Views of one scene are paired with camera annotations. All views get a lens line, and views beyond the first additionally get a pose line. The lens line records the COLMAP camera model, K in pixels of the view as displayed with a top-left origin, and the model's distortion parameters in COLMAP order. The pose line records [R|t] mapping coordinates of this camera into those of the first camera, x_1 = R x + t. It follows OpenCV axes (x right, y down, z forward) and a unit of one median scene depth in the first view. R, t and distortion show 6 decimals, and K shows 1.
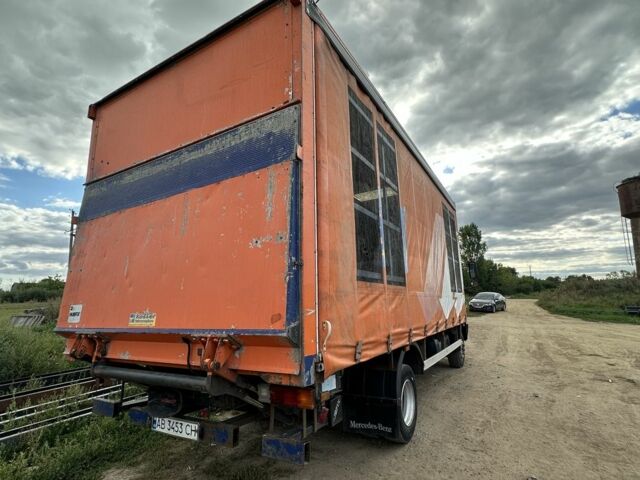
lens RADIAL K [[345.6, 0, 311.0], [0, 345.6, 244.4], [0, 0, 1]] dist [-0.001171, -0.000767]
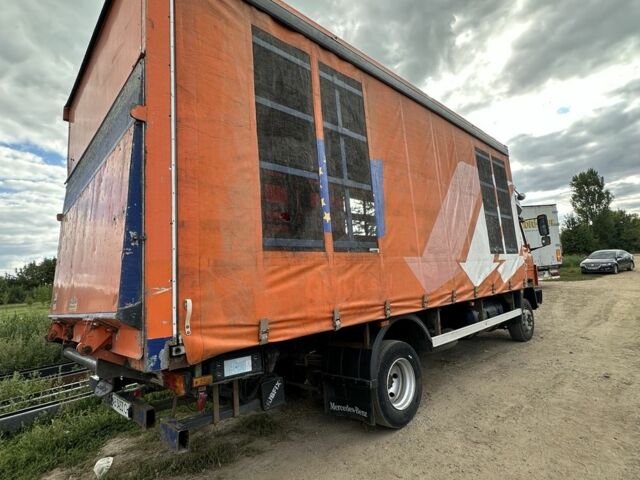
lens RADIAL K [[345.6, 0, 313.2], [0, 345.6, 245.8], [0, 0, 1]] dist [-0.001171, -0.000767]
pose [[0.960232, -0.086882, -0.265342, 0.360075], [0.105889, 0.992676, 0.058158, 0.040069], [0.258346, -0.083942, 0.962399, 0.142394]]
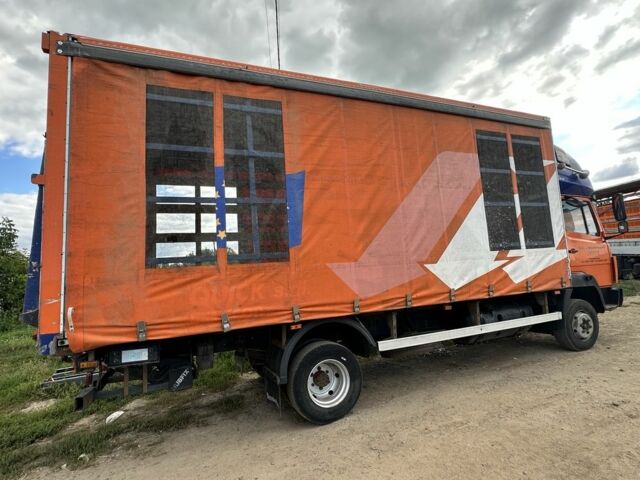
lens RADIAL K [[345.6, 0, 318.0], [0, 345.6, 245.4], [0, 0, 1]] dist [-0.001171, -0.000767]
pose [[0.798993, -0.099869, -0.592989, 0.925133], [0.161171, 0.985599, 0.051170, 0.046871], [0.579339, -0.136457, 0.803583, 0.321142]]
